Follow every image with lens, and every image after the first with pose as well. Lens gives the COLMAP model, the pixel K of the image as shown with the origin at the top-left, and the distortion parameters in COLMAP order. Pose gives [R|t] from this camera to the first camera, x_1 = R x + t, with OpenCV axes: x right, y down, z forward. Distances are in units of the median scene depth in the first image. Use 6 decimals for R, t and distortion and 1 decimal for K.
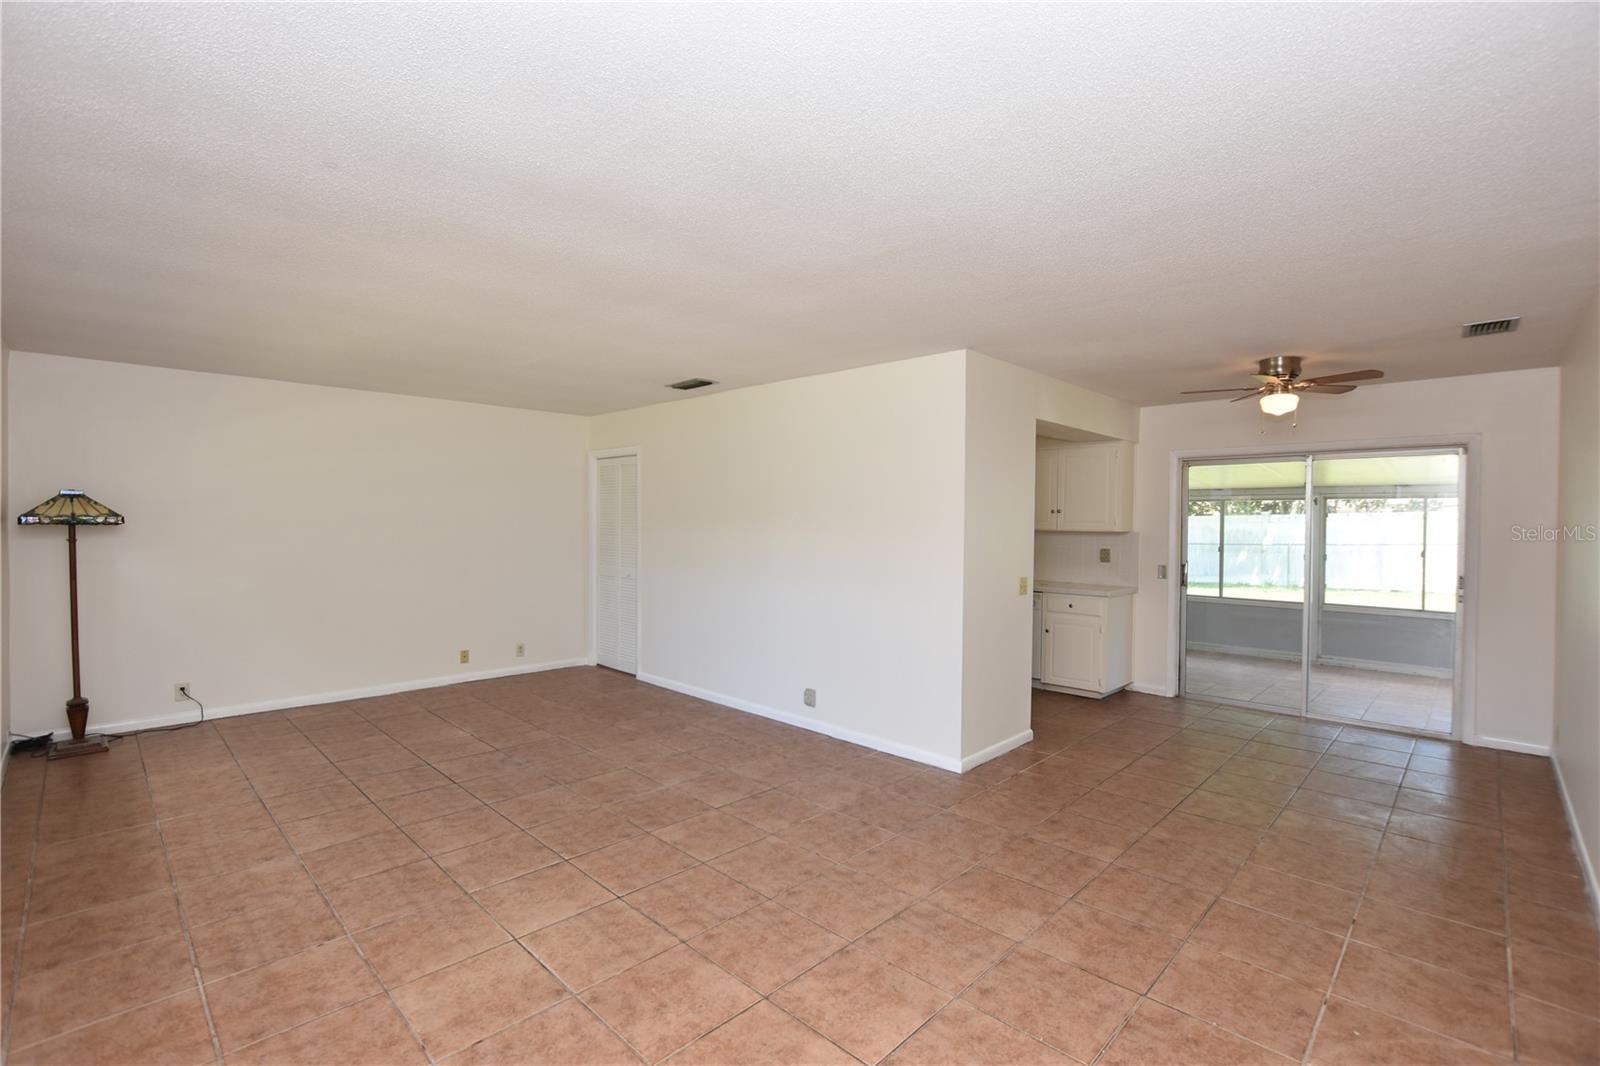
lens RADIAL K [[699.7, 0, 765.9], [0, 699.7, 536.0], [0, 0, 1]] dist [-0.016694, 0.001233]
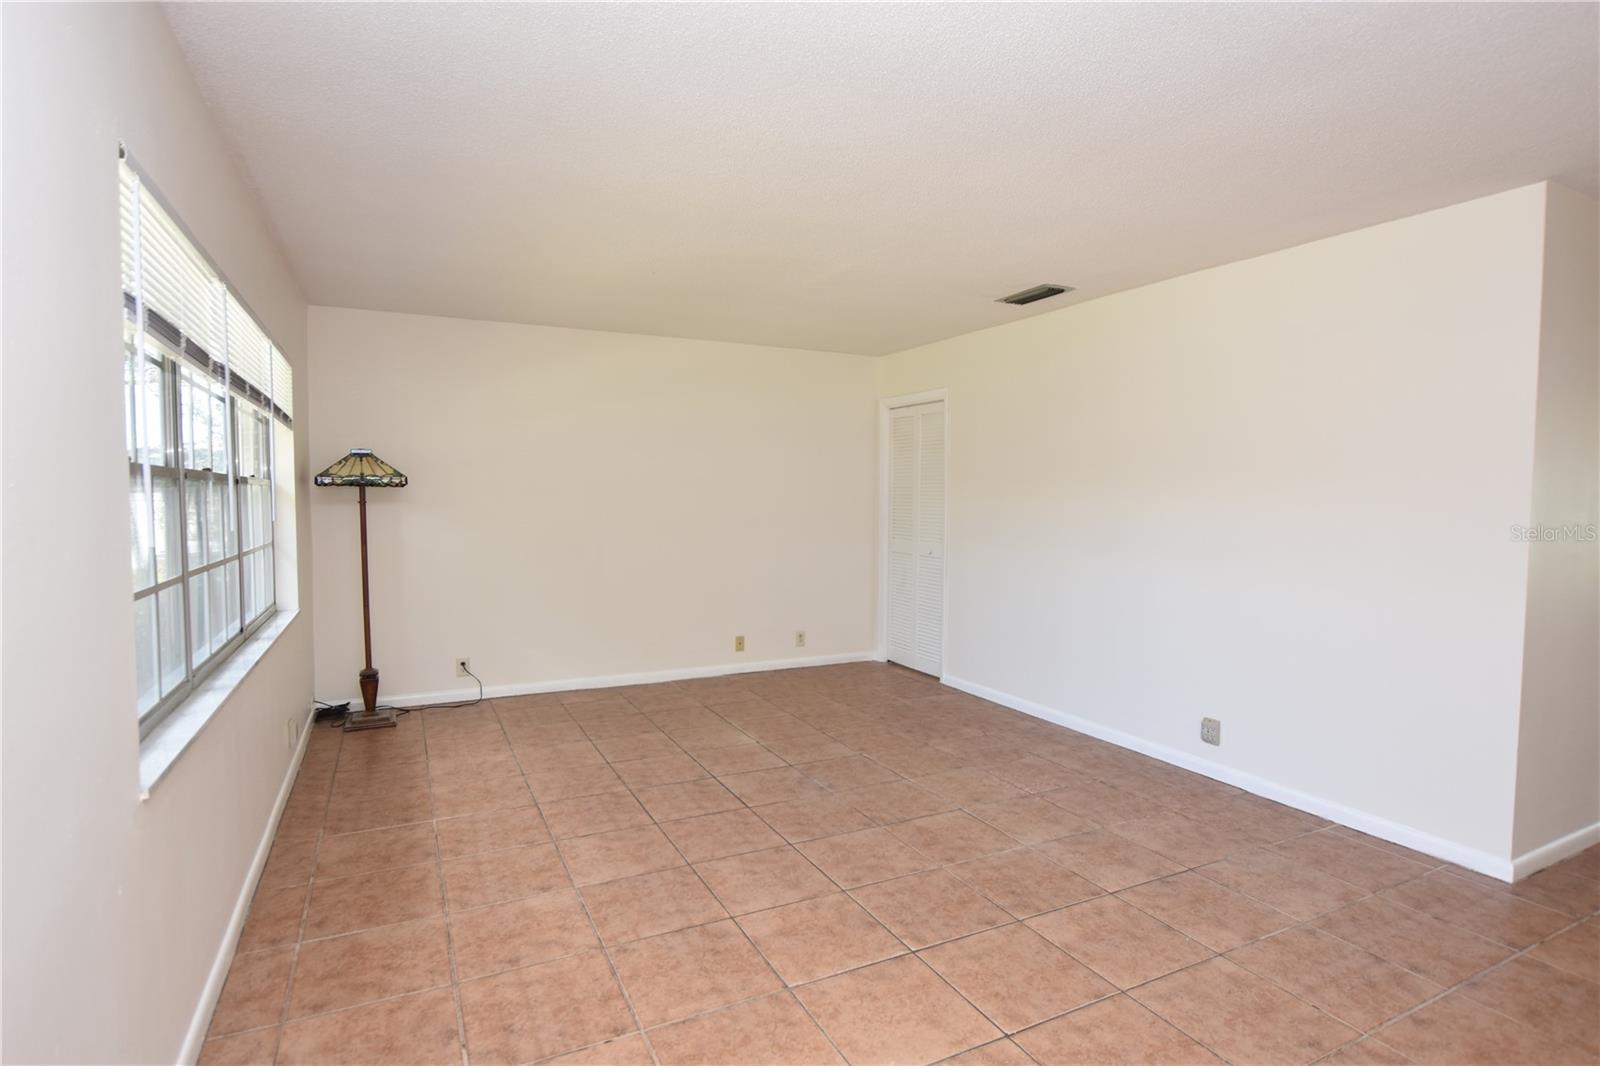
lens RADIAL K [[813.4, 0, 798.5], [0, 813.4, 537.2], [0, 0, 1]] dist [-0.002827, 0.000025]
pose [[0.950754, 0.014780, -0.309595, -0.105559], [-0.004505, 0.999416, 0.033878, 0.015348], [0.309915, -0.030815, 0.950265, 0.141883]]
